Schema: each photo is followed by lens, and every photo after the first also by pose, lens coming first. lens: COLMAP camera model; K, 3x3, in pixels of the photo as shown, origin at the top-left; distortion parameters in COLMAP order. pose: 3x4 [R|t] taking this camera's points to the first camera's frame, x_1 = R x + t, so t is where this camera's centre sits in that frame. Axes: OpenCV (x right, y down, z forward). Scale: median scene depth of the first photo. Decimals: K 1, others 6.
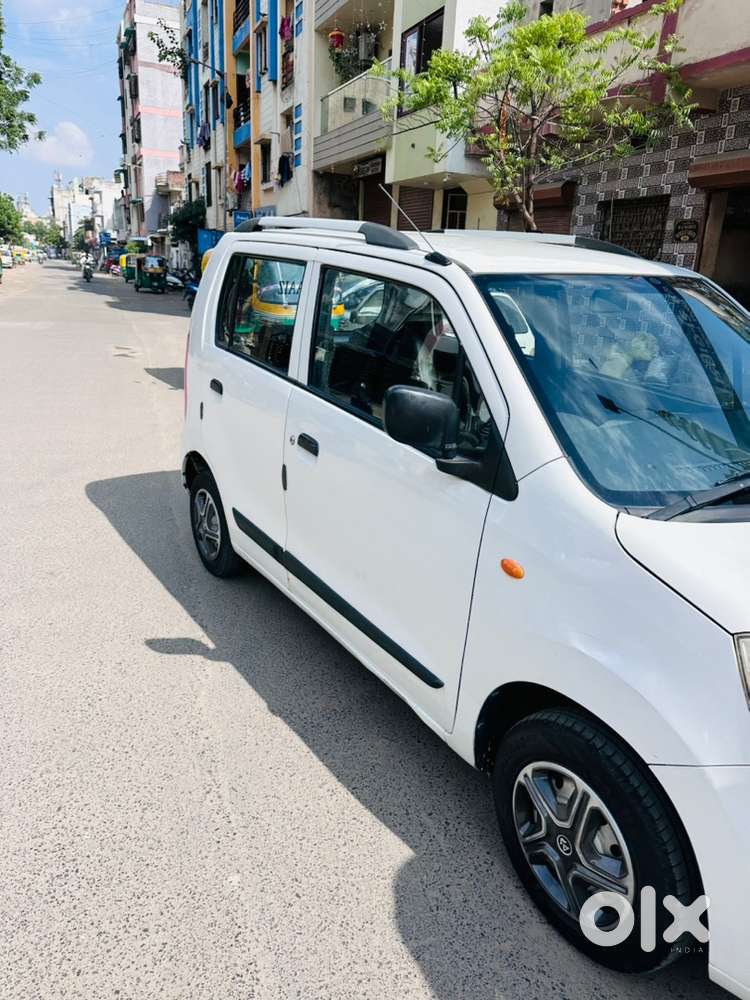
lens RADIAL K [[704.1, 0, 375.0], [0, 704.1, 500.0], [0, 0, 1]] dist [0.010215, -0.019232]
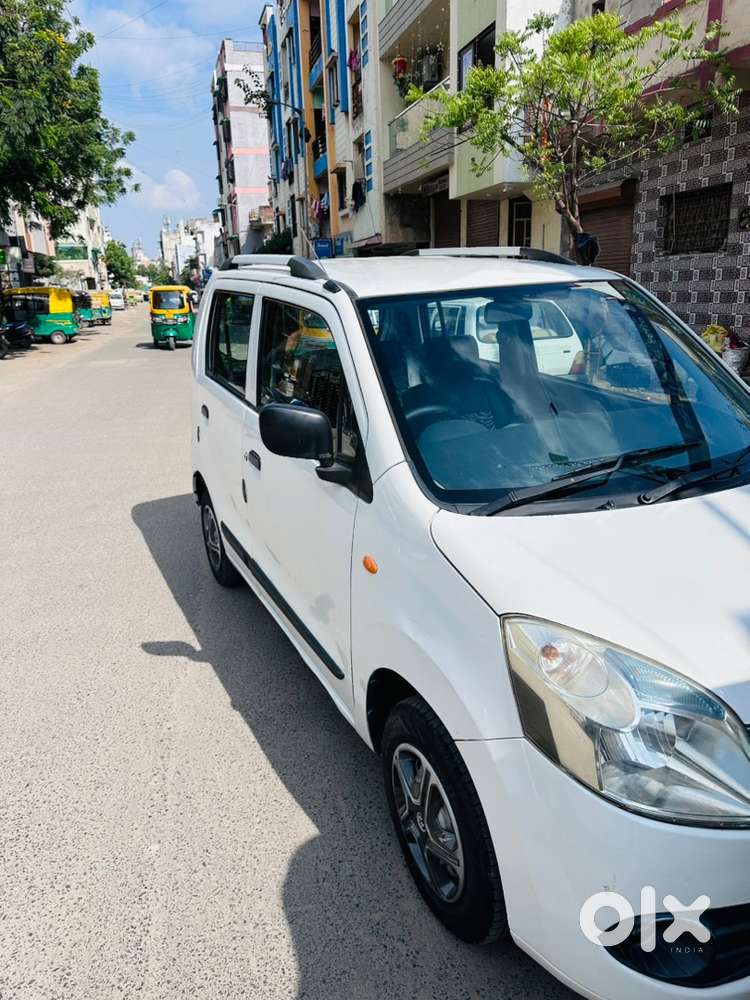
lens RADIAL K [[703.8, 0, 369.5], [0, 703.8, 496.6], [0, 0, 1]] dist [0.007688, -0.016429]
pose [[0.987633, -0.039842, -0.151638, 0.060267], [0.035978, 0.998956, -0.028138, 0.003577], [0.152601, 0.022335, 0.988036, -0.013278]]
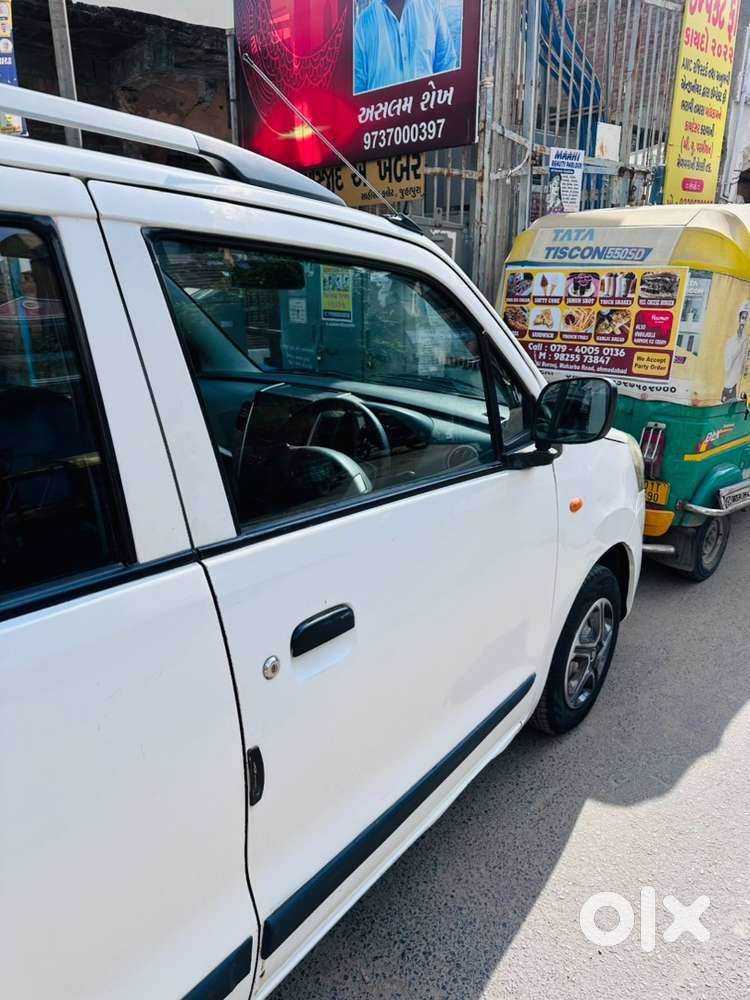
lens RADIAL K [[715.6, 0, 363.0], [0, 715.6, 503.4], [0, 0, 1]] dist [0.013927, -0.017432]
pose [[-0.332096, -0.343654, 0.878416, -0.118551], [0.279098, 0.853768, 0.439528, -0.085166], [-0.901009, 0.391130, -0.187619, 0.252045]]
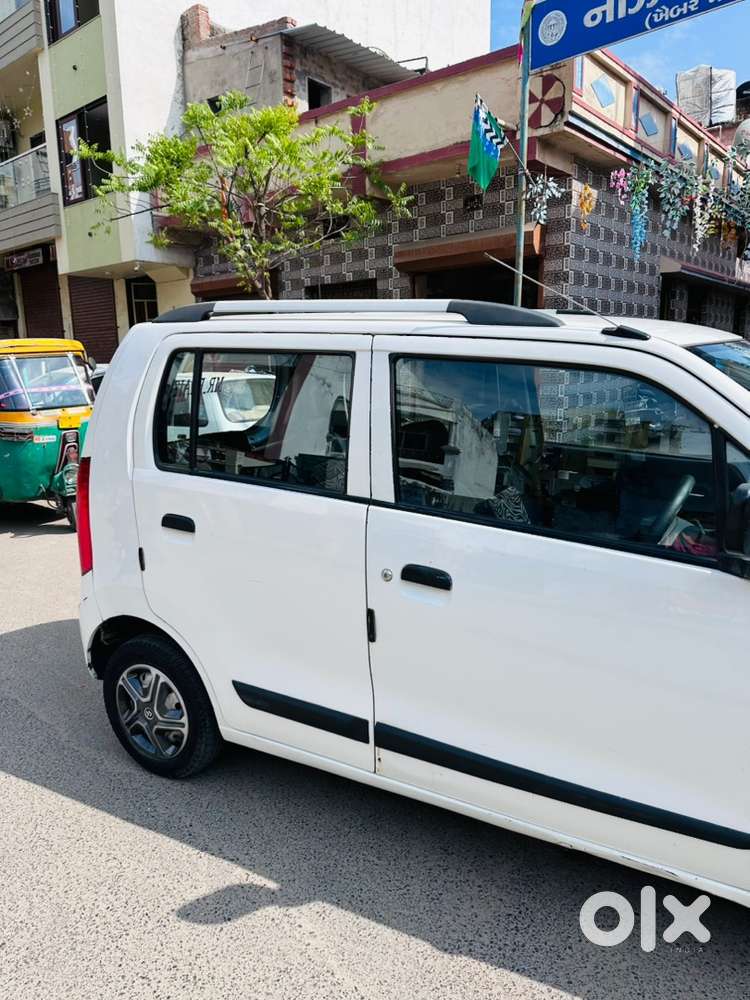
lens RADIAL K [[715.6, 0, 363.0], [0, 715.6, 503.4], [0, 0, 1]] dist [0.013927, -0.017432]
pose [[0.891903, -0.153051, 0.425540, -0.116956], [0.200023, 0.977451, -0.067681, -0.029401], [-0.405586, 0.145482, 0.902405, 0.075154]]
